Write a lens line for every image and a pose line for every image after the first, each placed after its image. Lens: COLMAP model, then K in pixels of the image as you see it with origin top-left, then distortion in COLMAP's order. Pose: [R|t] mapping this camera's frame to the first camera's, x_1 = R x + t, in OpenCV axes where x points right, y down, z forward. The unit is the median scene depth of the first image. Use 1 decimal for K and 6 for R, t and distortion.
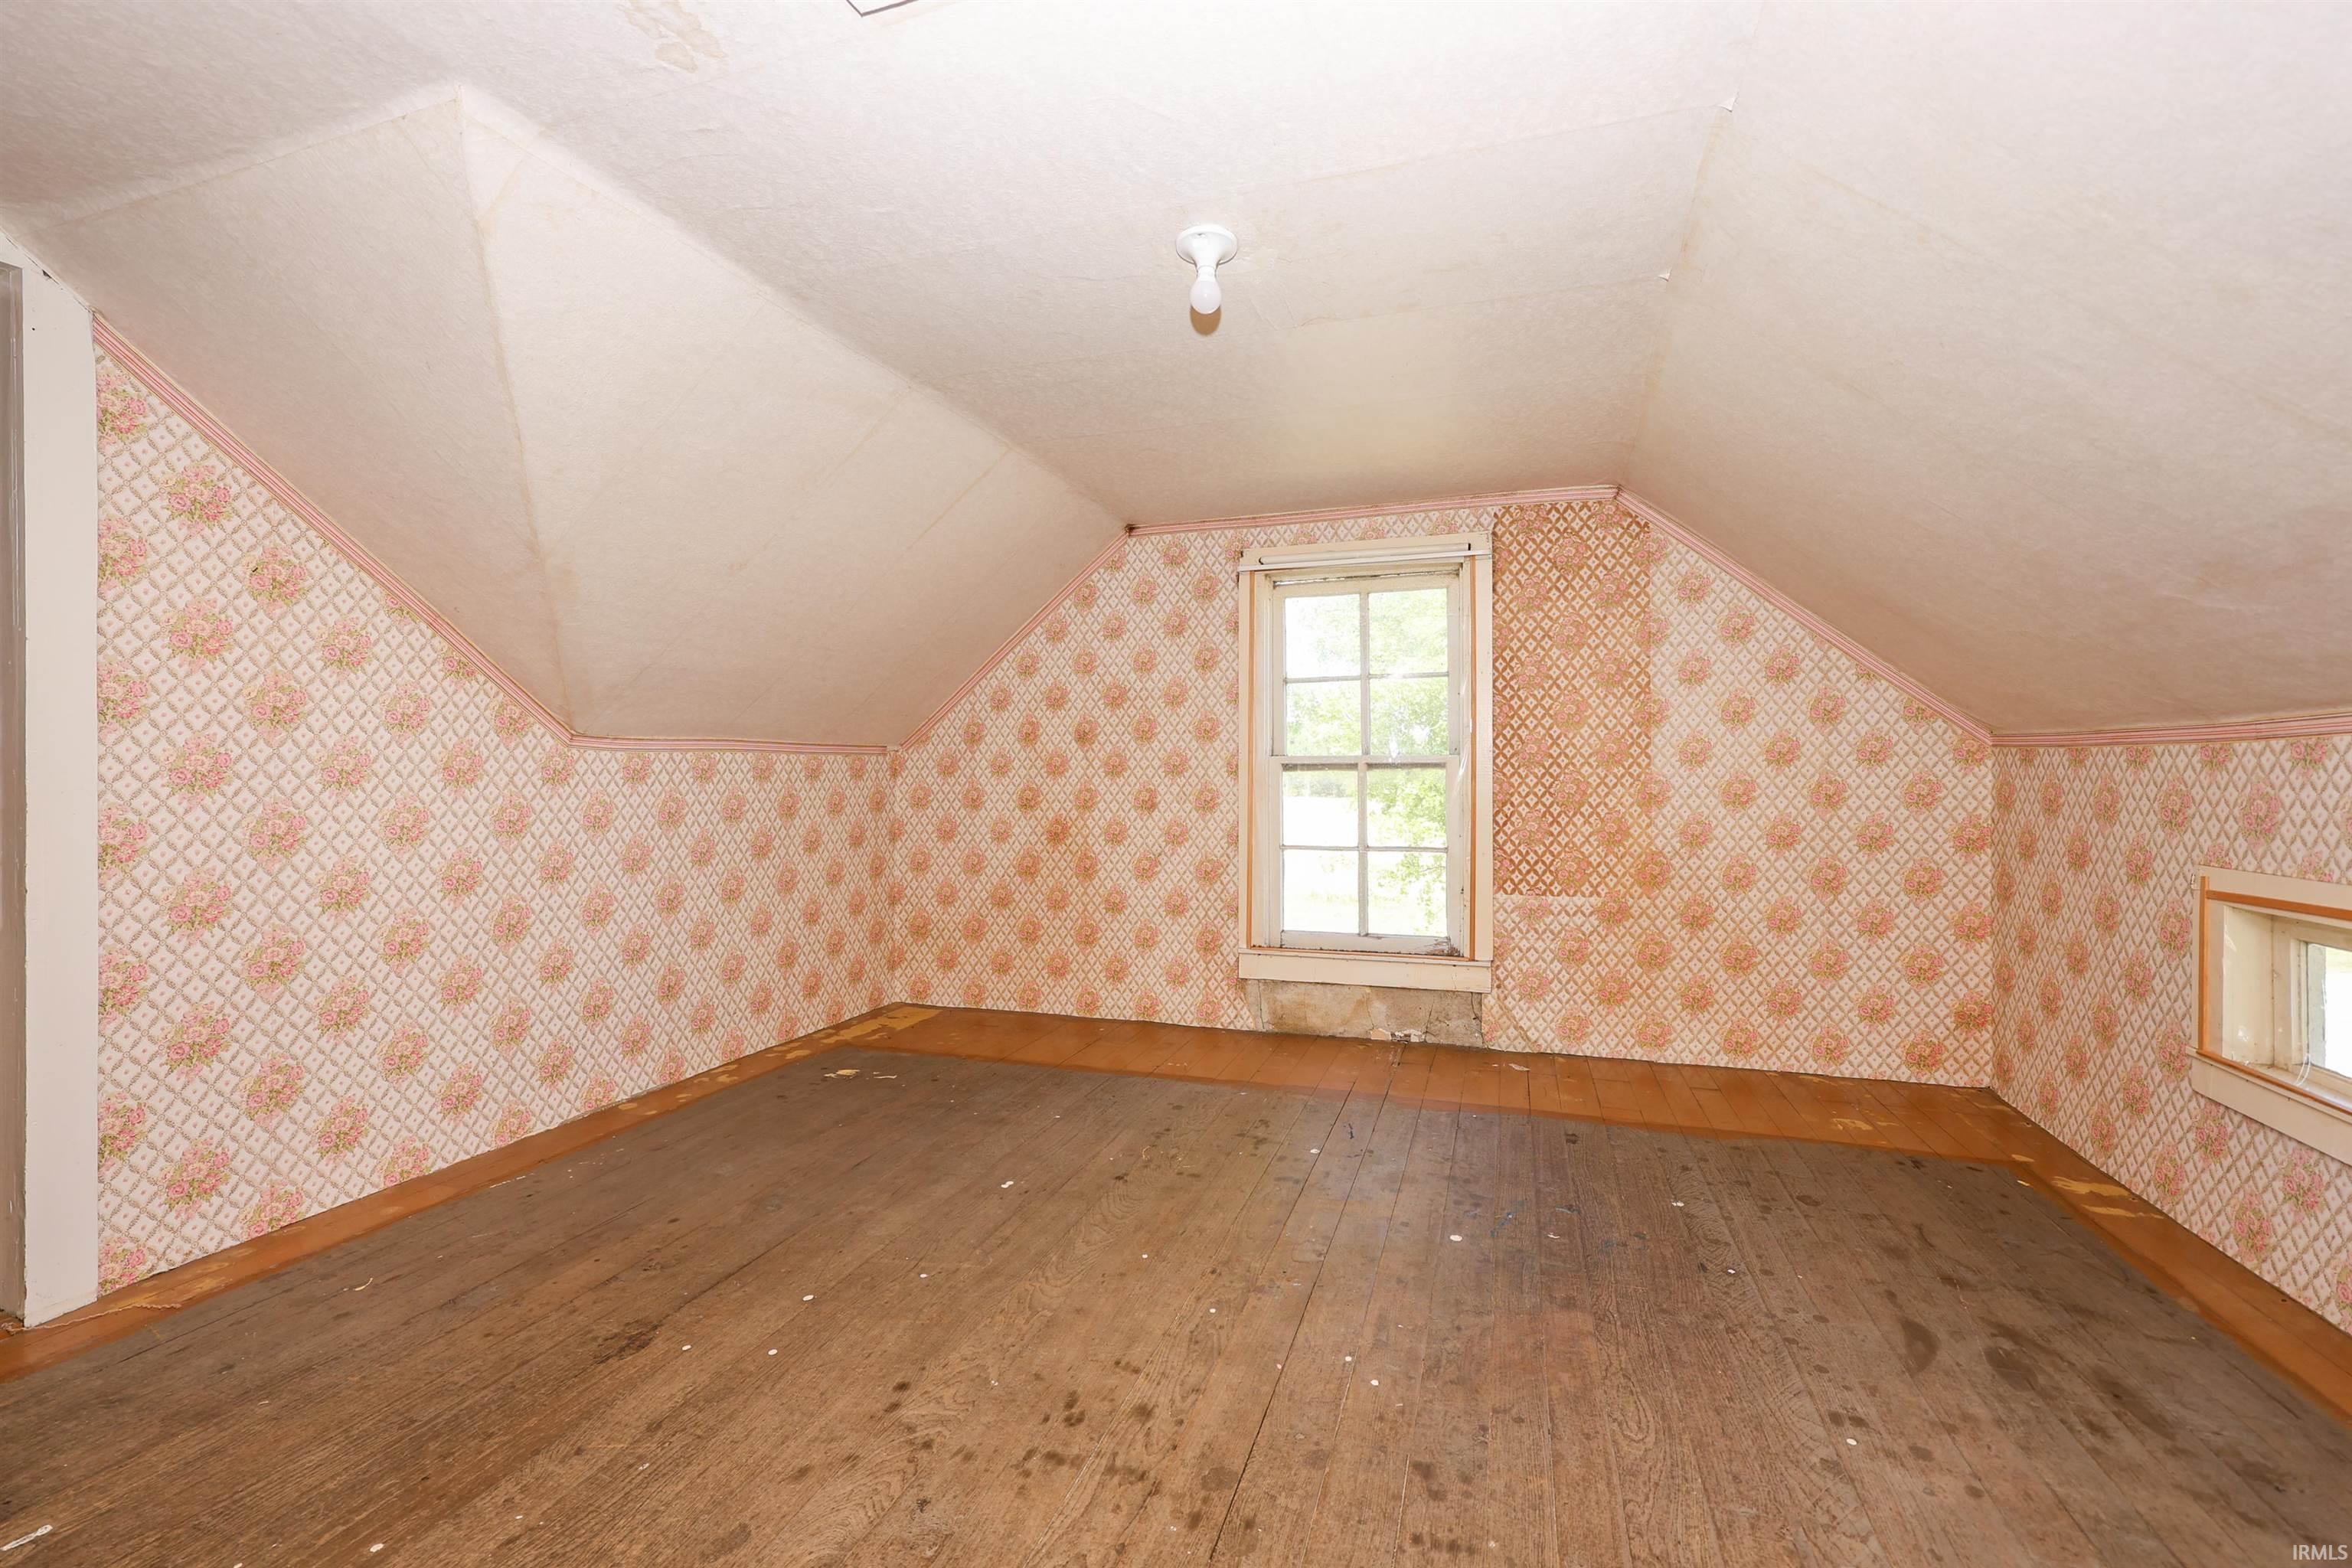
lens RADIAL K [[943.7, 0, 1176.0], [0, 943.7, 784.0], [0, 0, 1]] dist [0.001053, 0.000160]
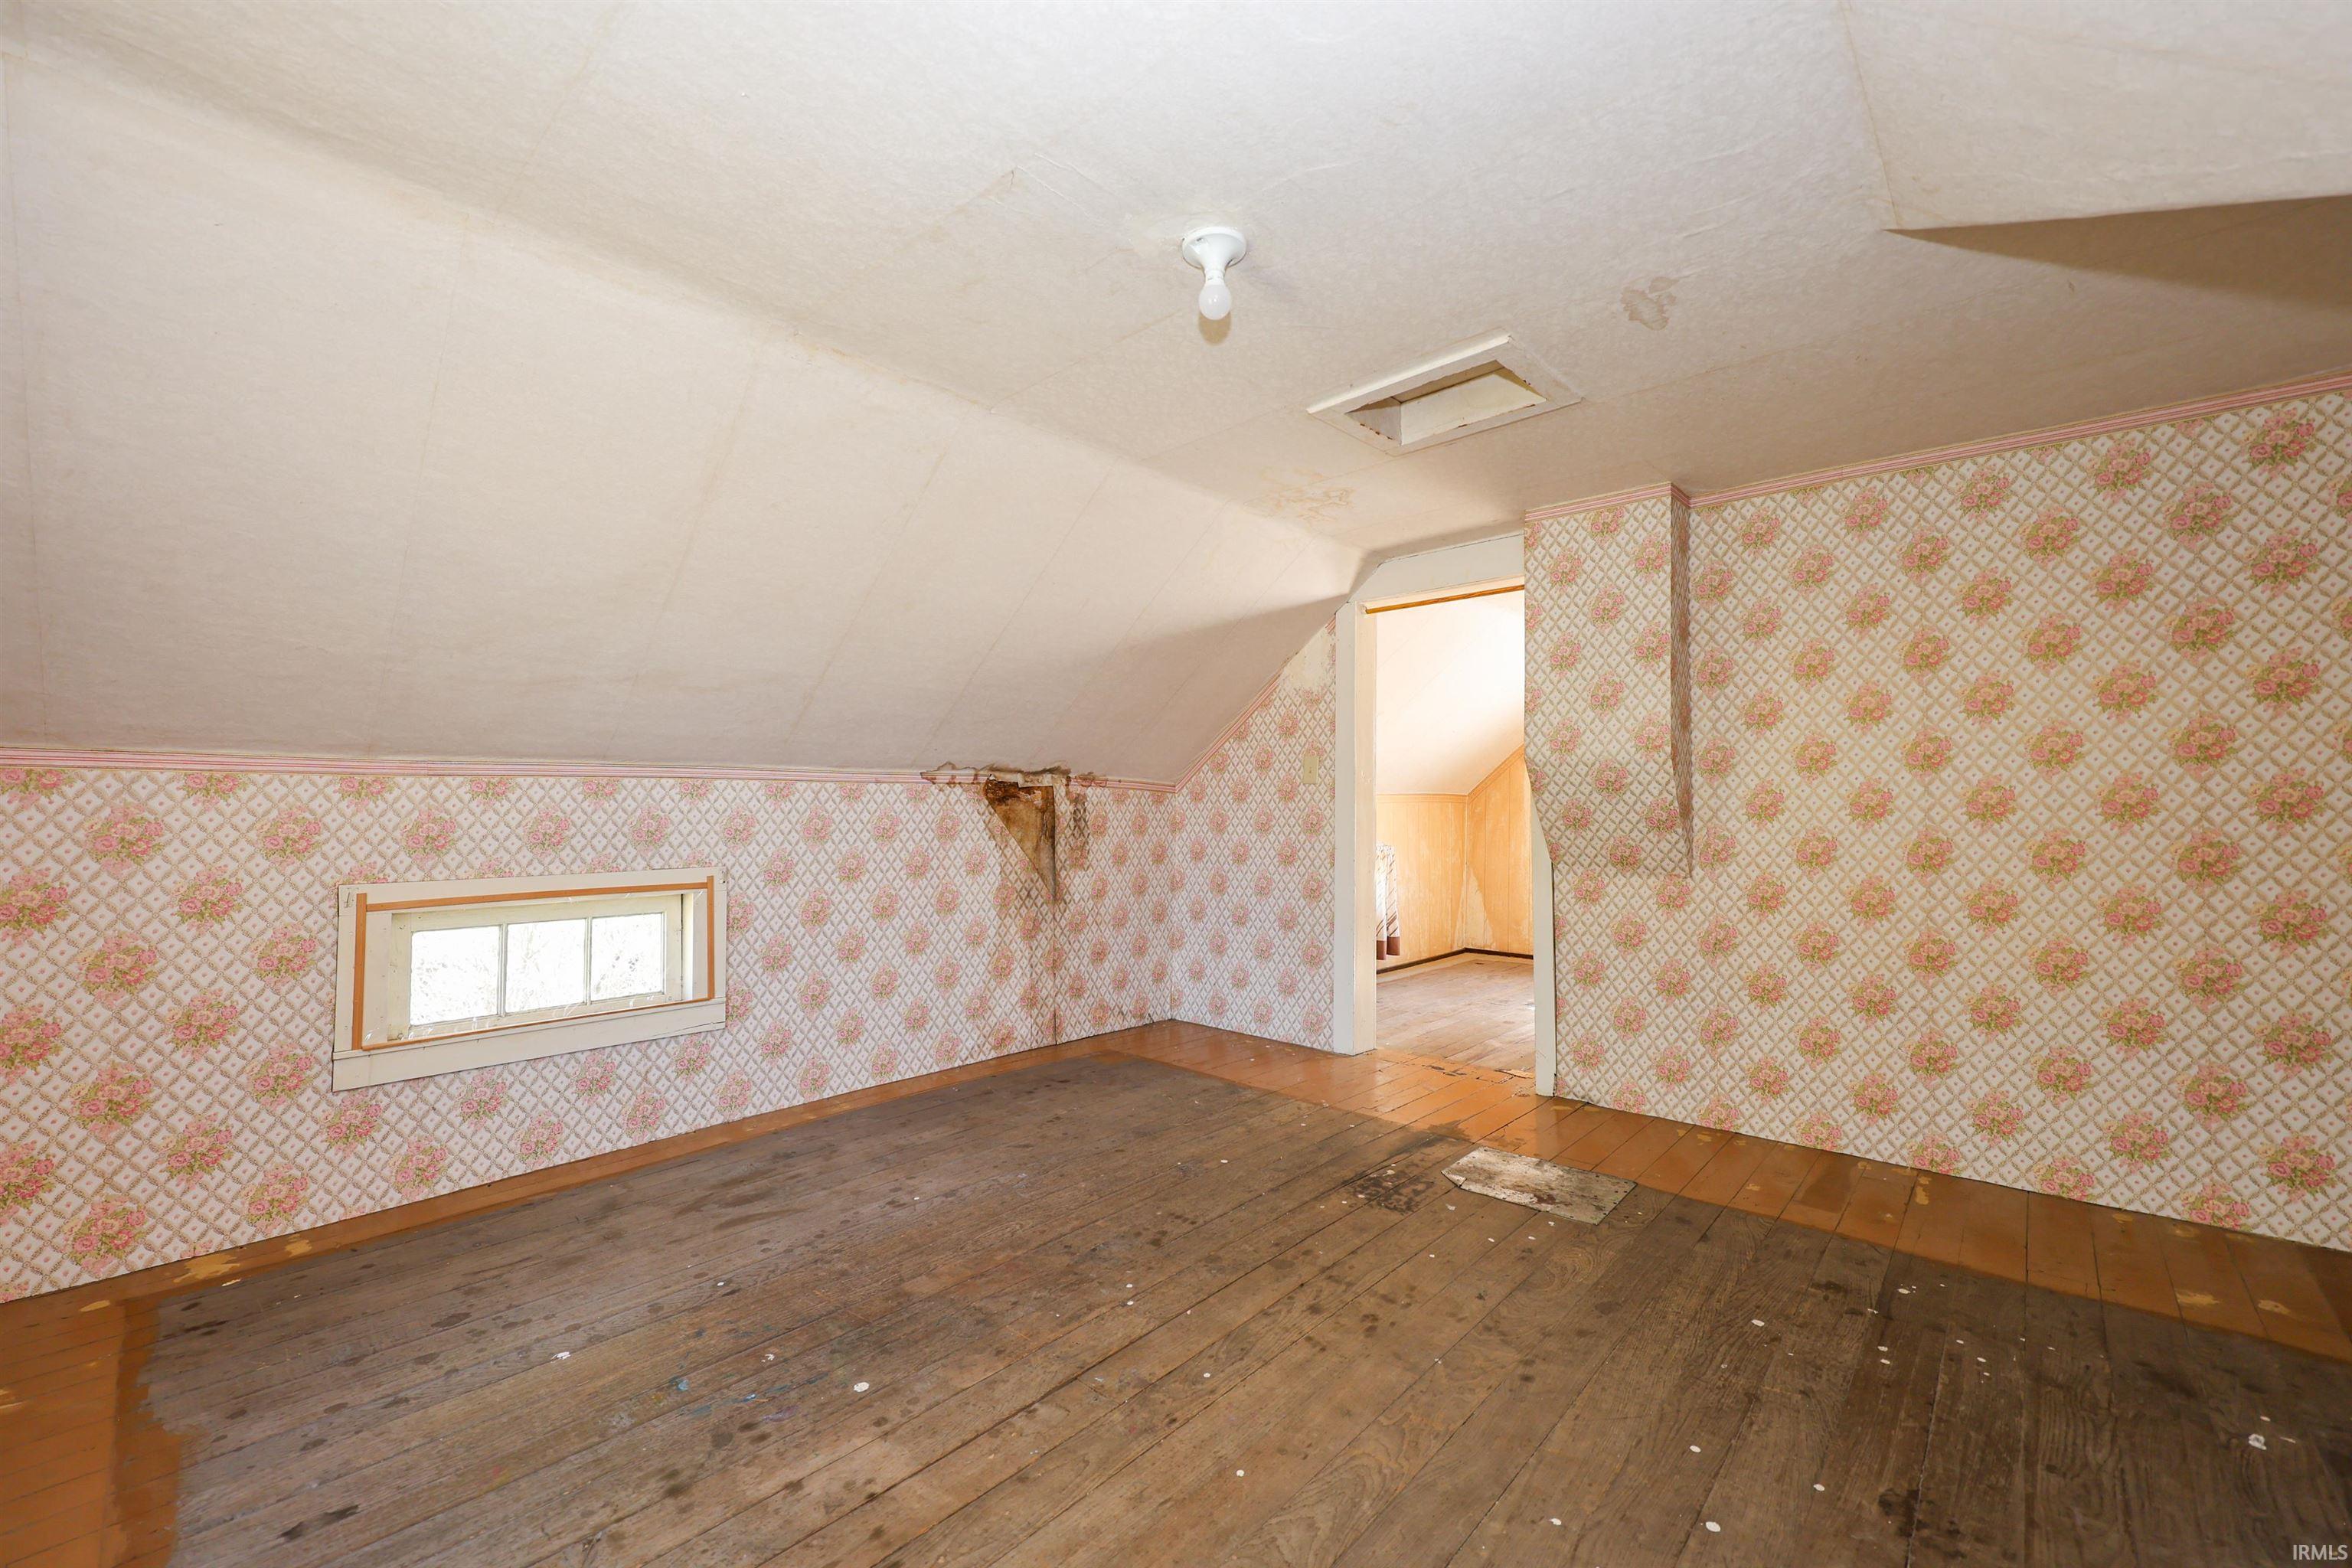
lens RADIAL K [[943.7, 0, 1176.0], [0, 943.7, 784.0], [0, 0, 1]] dist [0.001053, 0.000160]
pose [[-0.920173, 0.011336, 0.391347, -0.315226], [0.005505, 0.999857, -0.016018, -0.017736], [-0.391473, -0.012585, -0.920104, 1.932489]]
